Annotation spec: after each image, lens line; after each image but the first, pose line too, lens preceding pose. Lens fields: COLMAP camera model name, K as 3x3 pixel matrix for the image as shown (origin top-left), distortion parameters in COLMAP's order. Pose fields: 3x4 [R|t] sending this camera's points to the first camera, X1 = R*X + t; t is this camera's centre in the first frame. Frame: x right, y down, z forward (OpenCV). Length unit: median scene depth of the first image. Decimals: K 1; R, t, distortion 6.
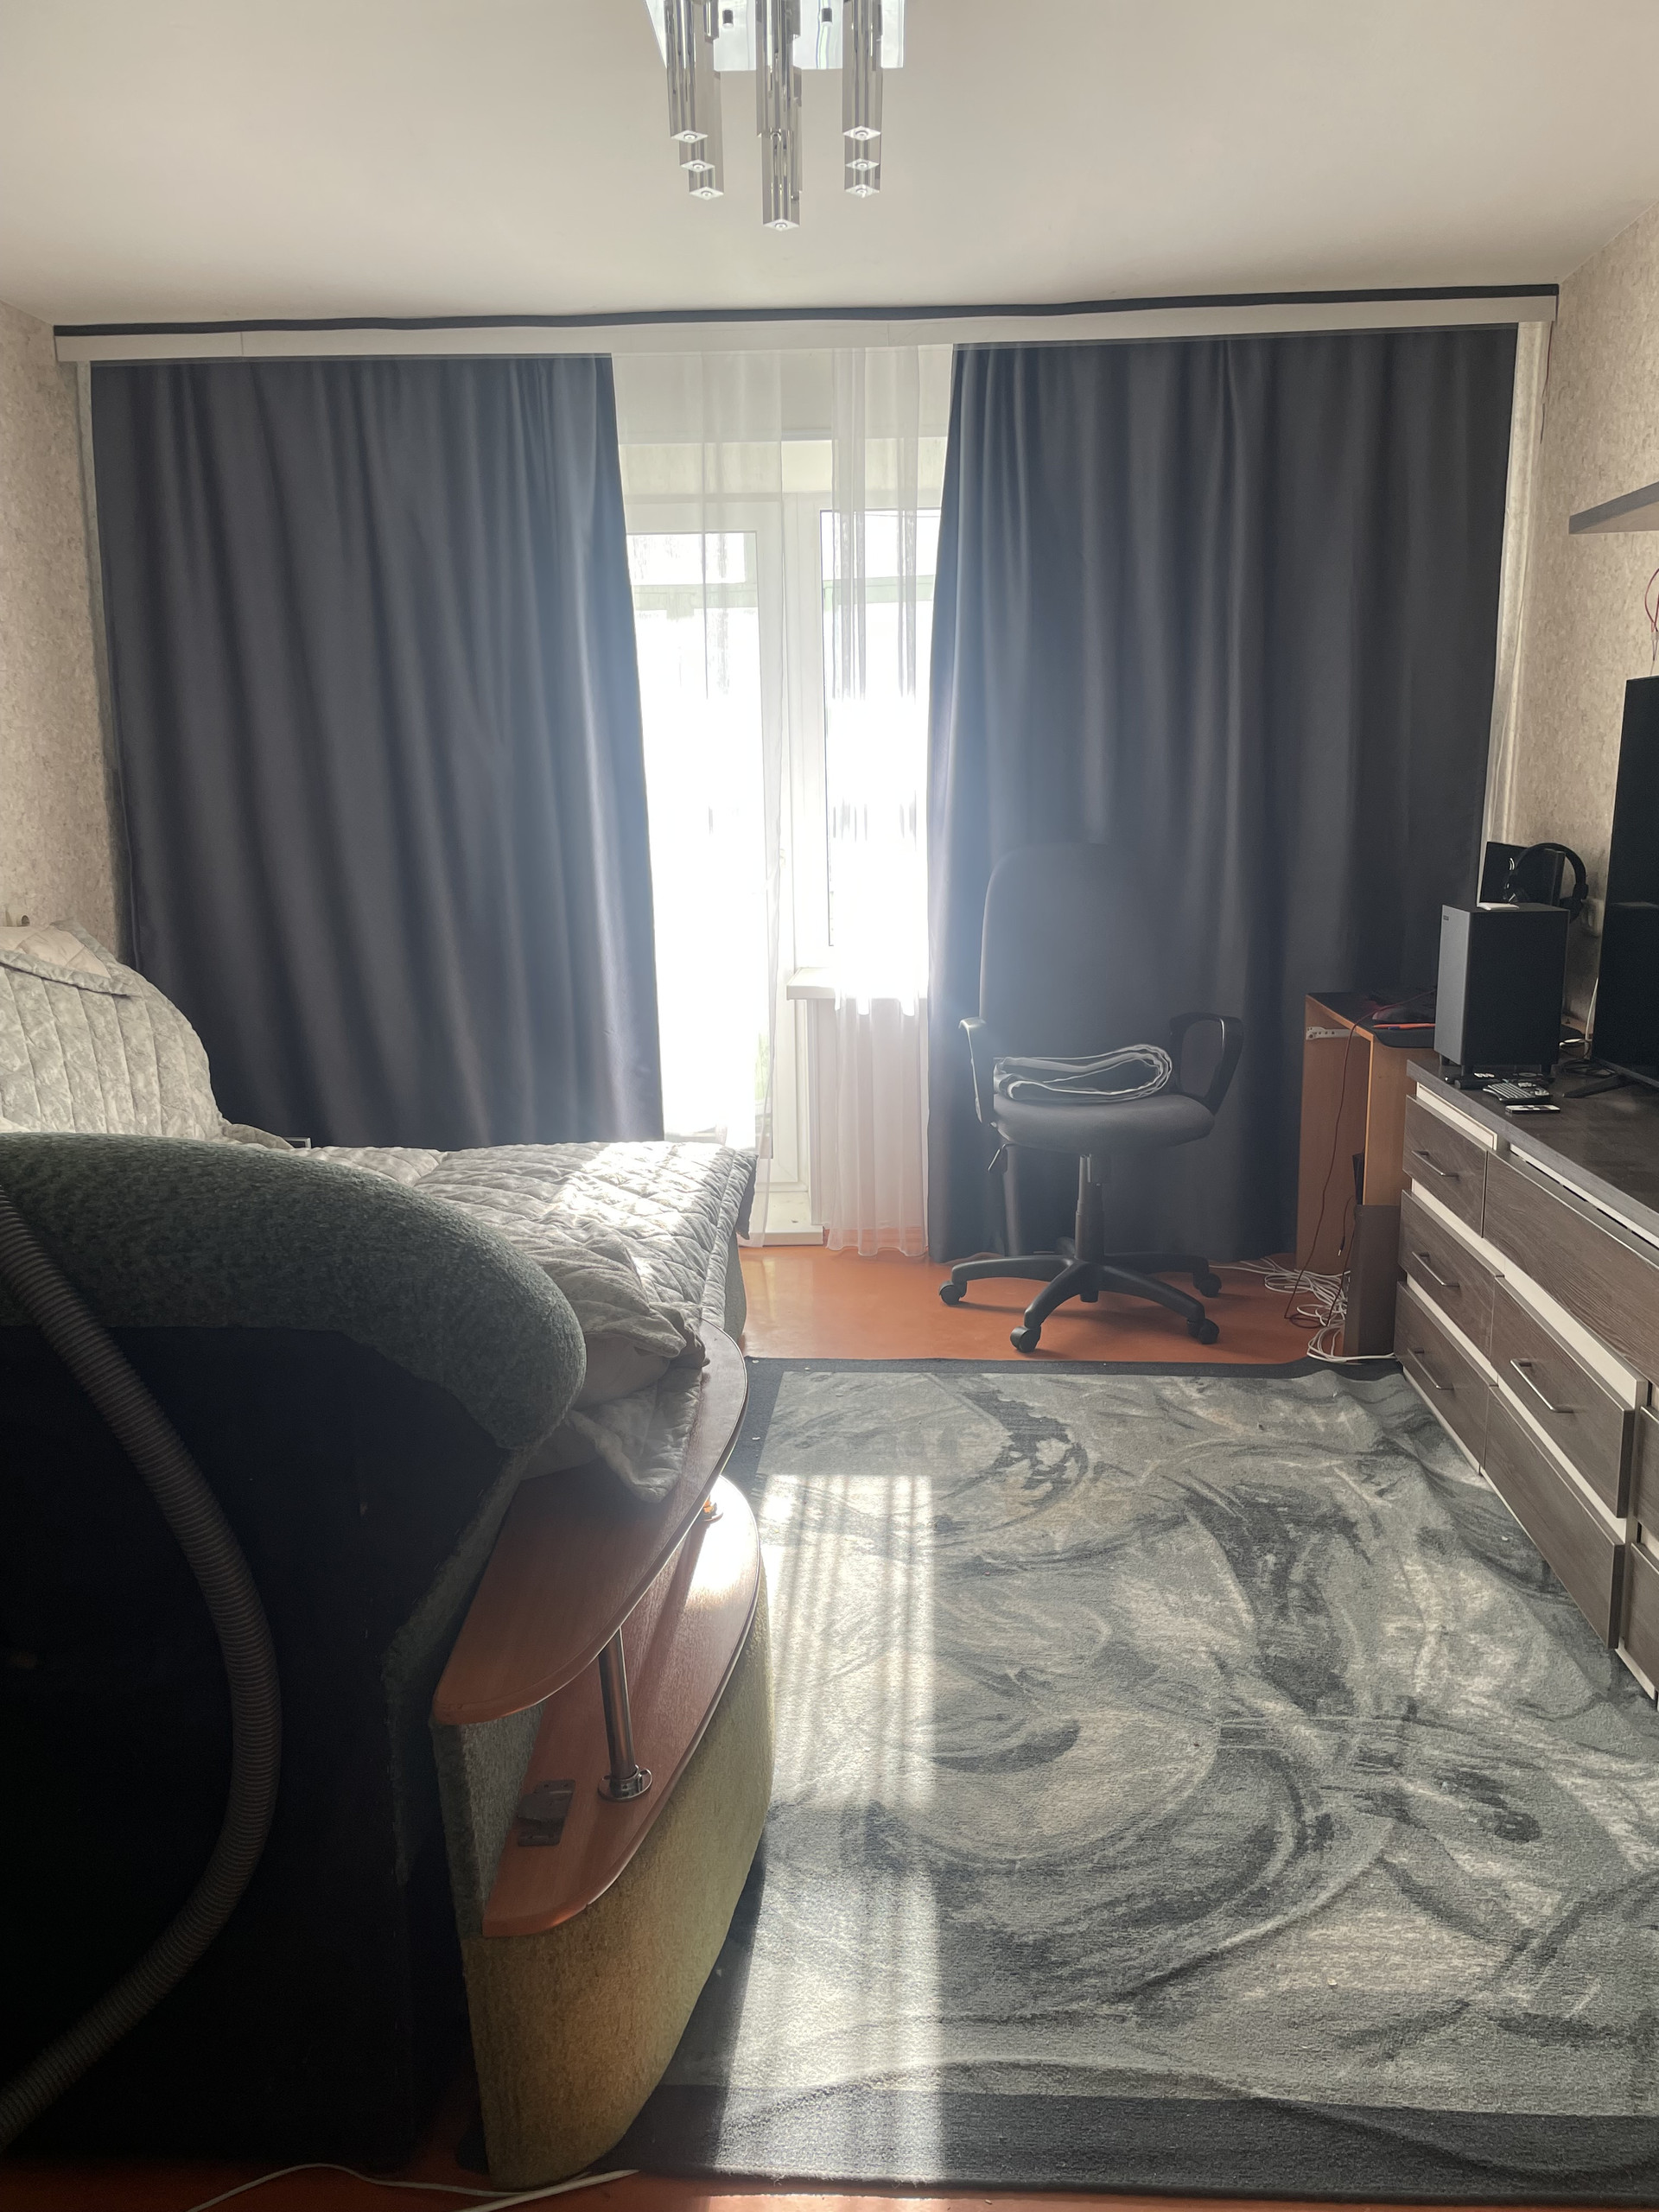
lens RADIAL K [[1695.3, 0, 827.7], [0, 1695.3, 1118.8], [0, 0, 1]] dist [0.087617, -0.114963]
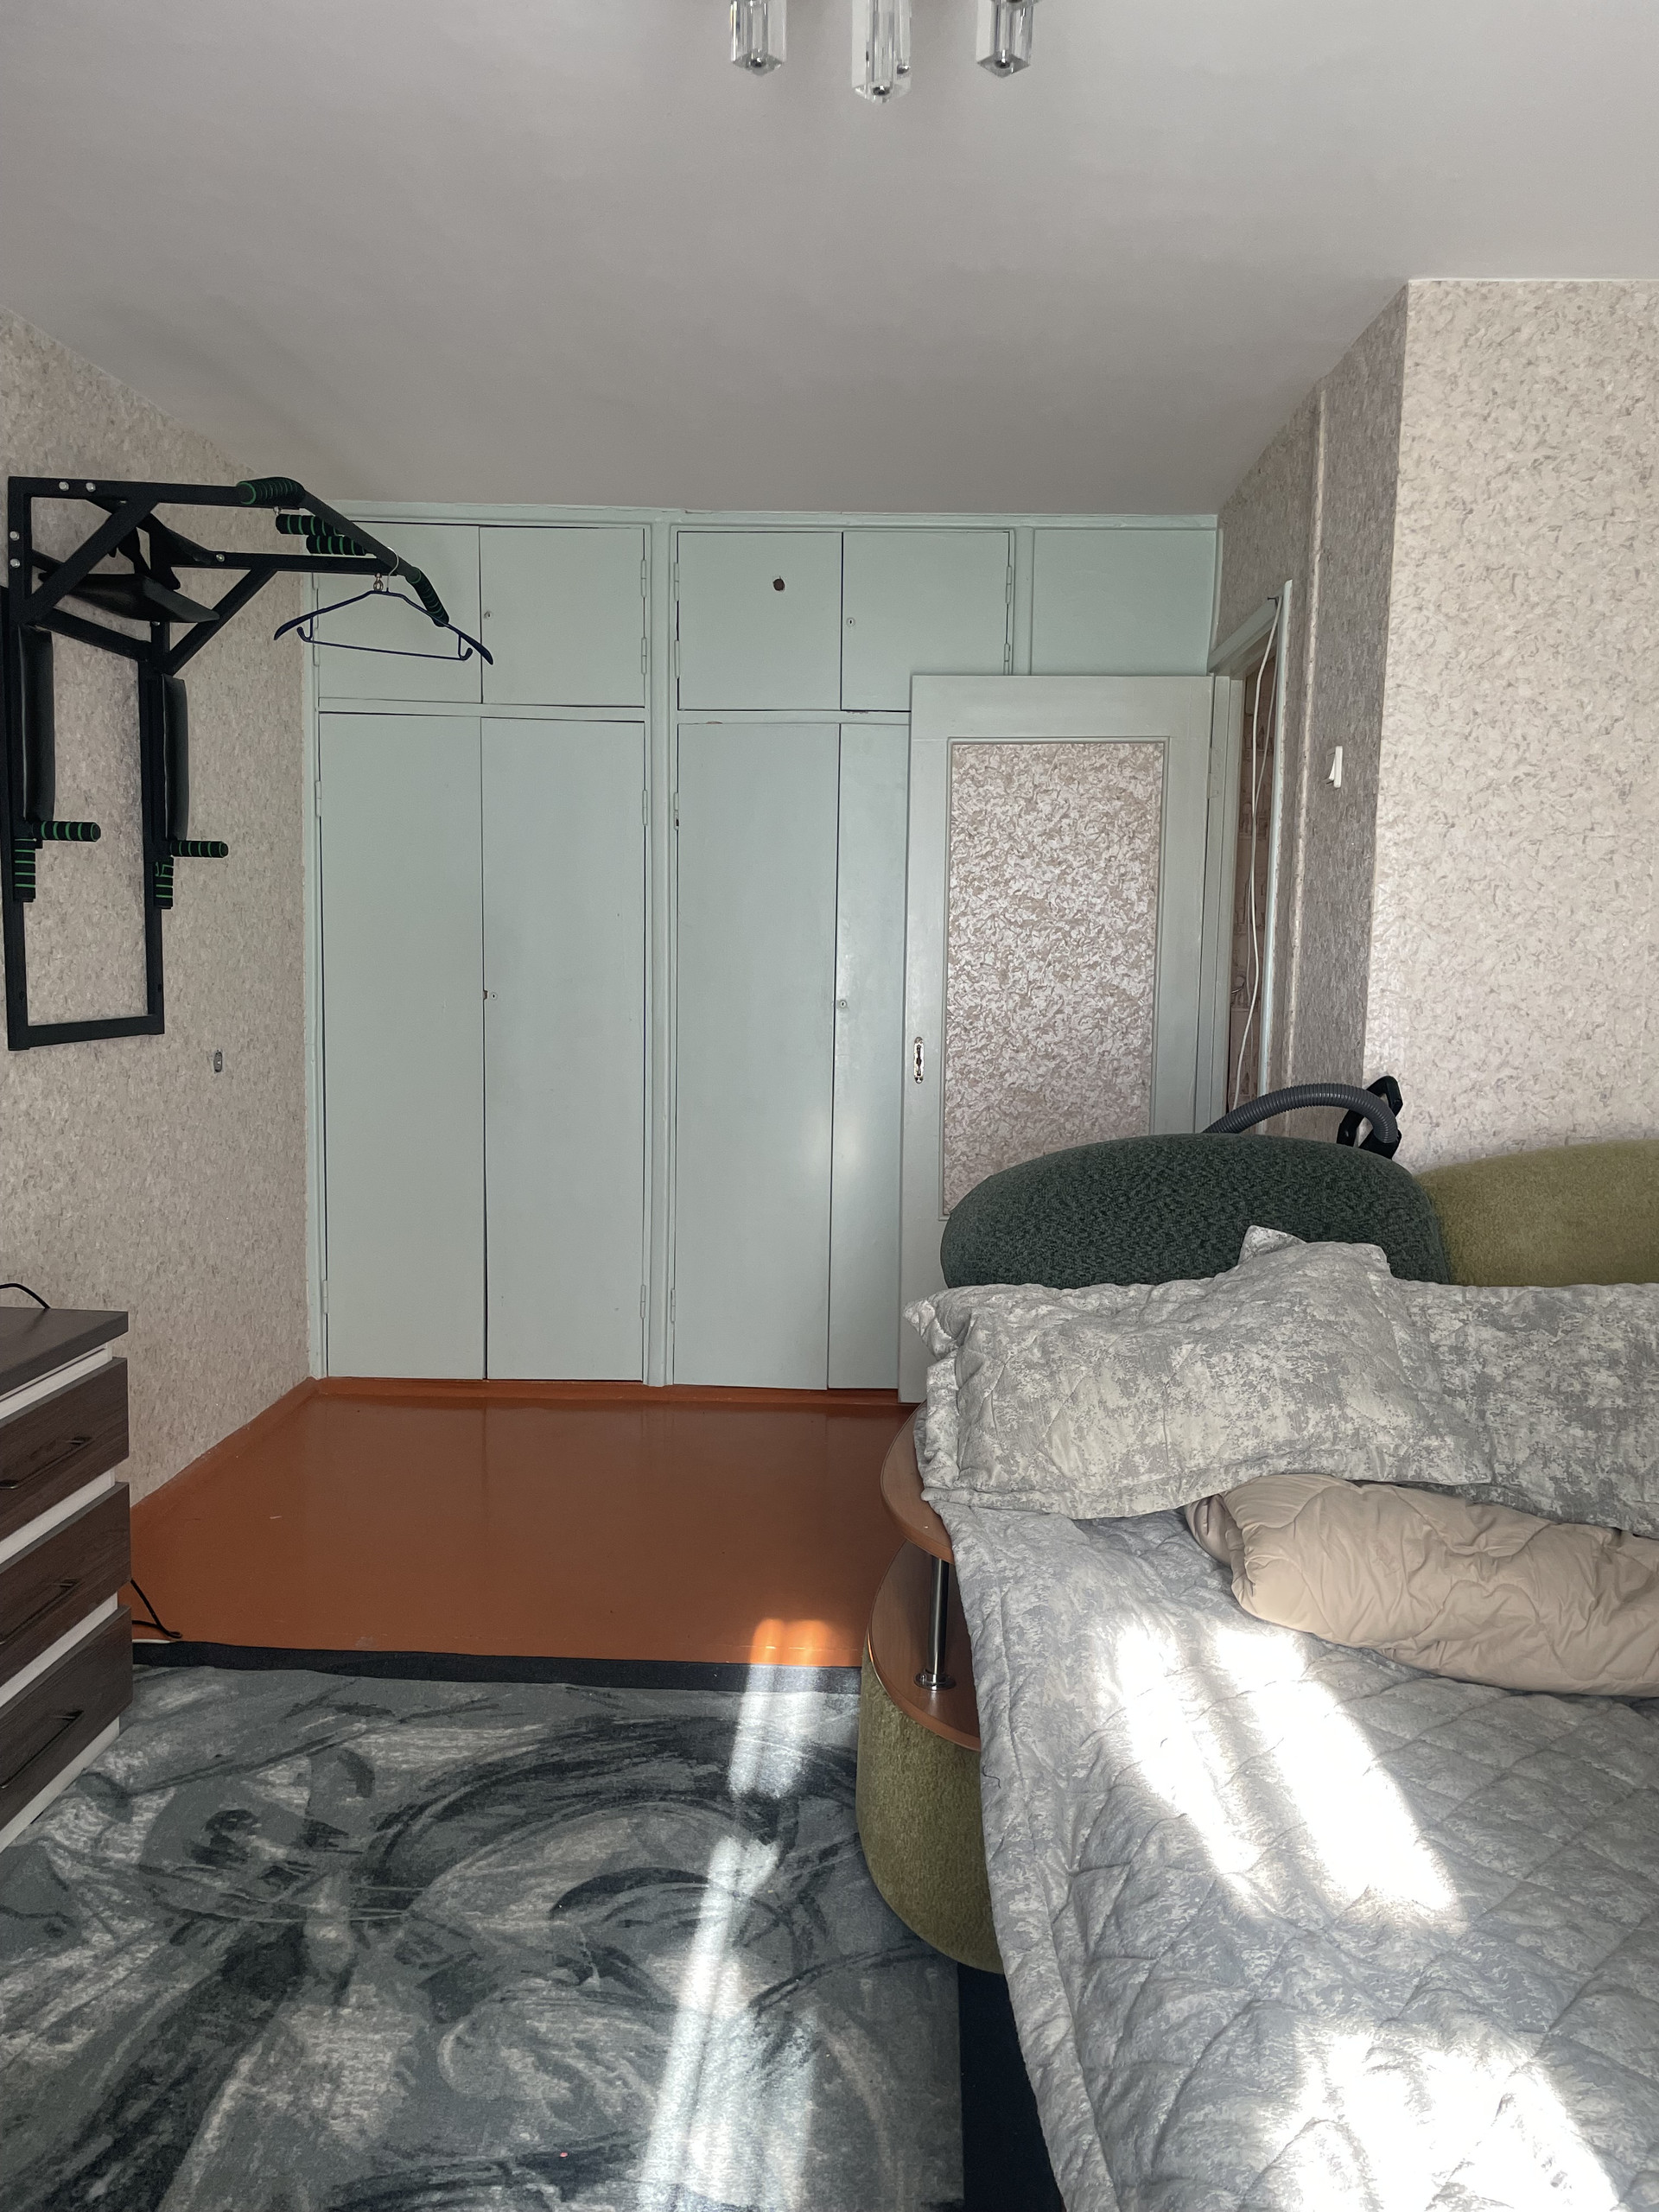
lens RADIAL K [[1695.3, 0, 831.2], [0, 1695.3, 1107.8], [0, 0, 1]] dist [0.087617, -0.114963]
pose [[-0.999932, -0.002691, -0.011348, -0.000256], [-0.005937, 0.954979, 0.296616, -0.375129], [0.010039, 0.296663, -0.954930, 1.817990]]
